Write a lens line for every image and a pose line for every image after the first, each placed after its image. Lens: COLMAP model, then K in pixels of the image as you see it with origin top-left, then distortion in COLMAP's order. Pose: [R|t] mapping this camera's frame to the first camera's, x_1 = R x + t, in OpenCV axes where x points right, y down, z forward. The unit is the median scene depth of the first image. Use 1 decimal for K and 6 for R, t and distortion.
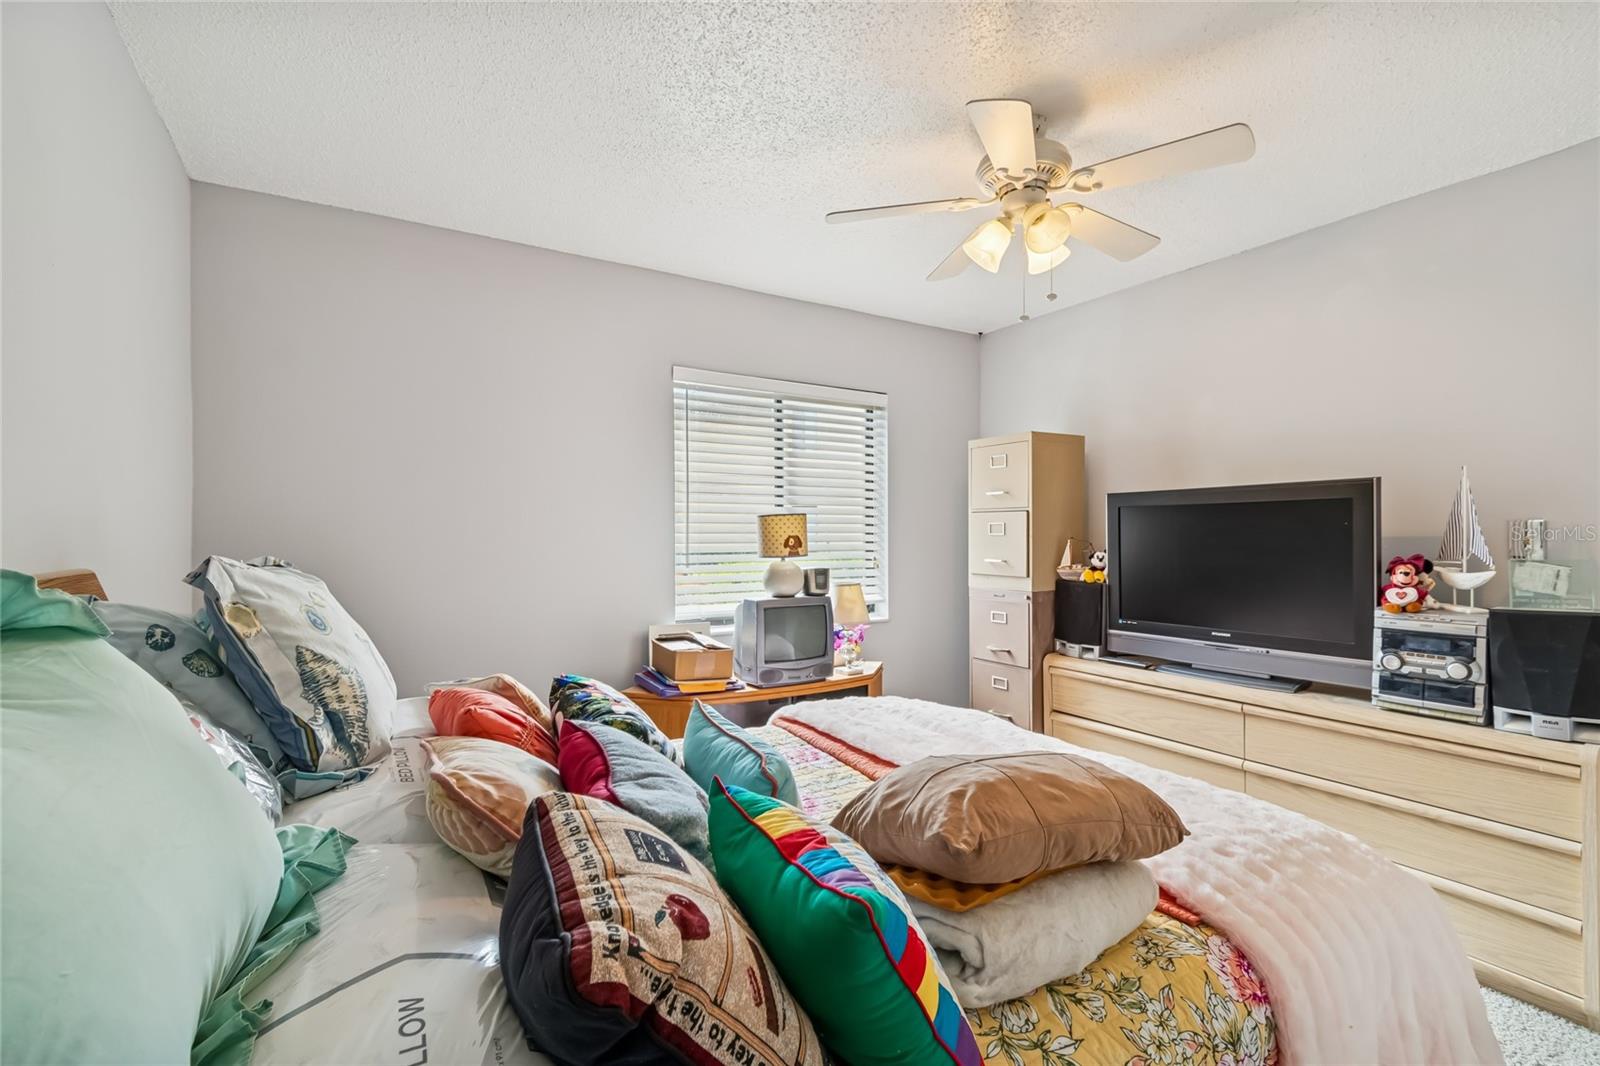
lens RADIAL K [[717.3, 0, 813.6], [0, 717.3, 540.4], [0, 0, 1]] dist [0.000876, -0.000136]
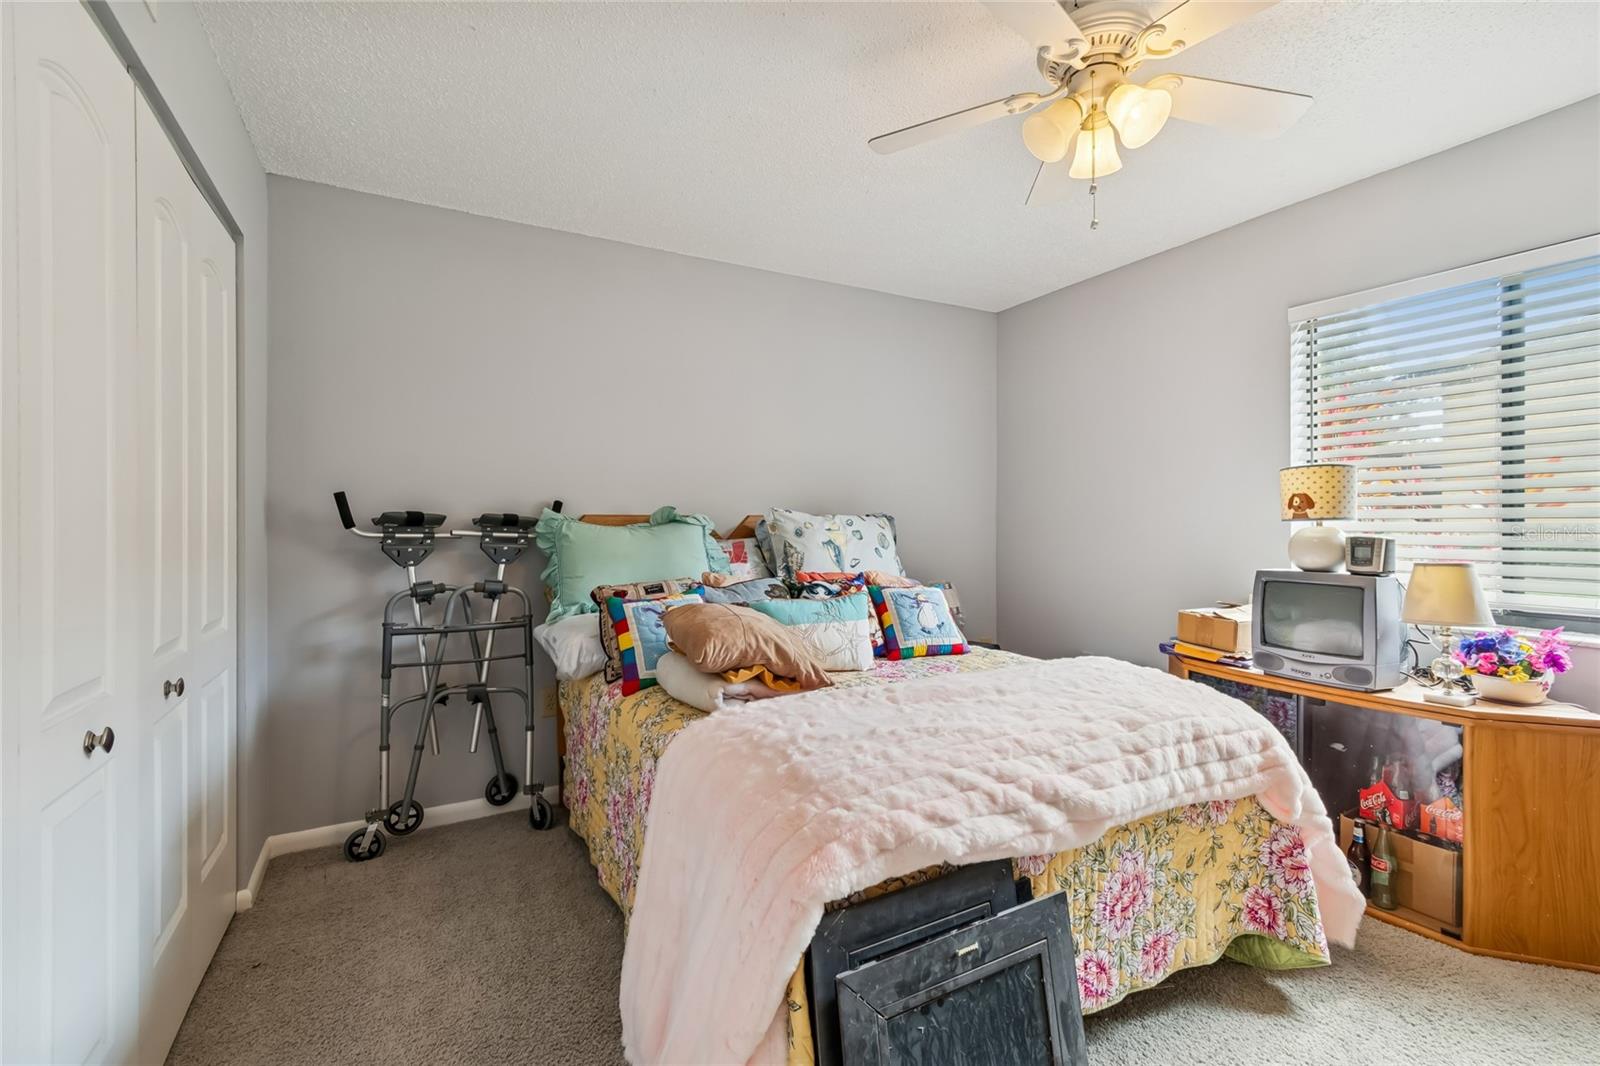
lens RADIAL K [[717.3, 0, 813.6], [0, 717.3, 540.4], [0, 0, 1]] dist [0.000876, -0.000136]
pose [[-0.068377, 0.027671, -0.997276, 0.807563], [-0.006768, 0.999579, 0.028199, 0.026539], [0.997637, 0.008678, -0.068161, 0.516760]]
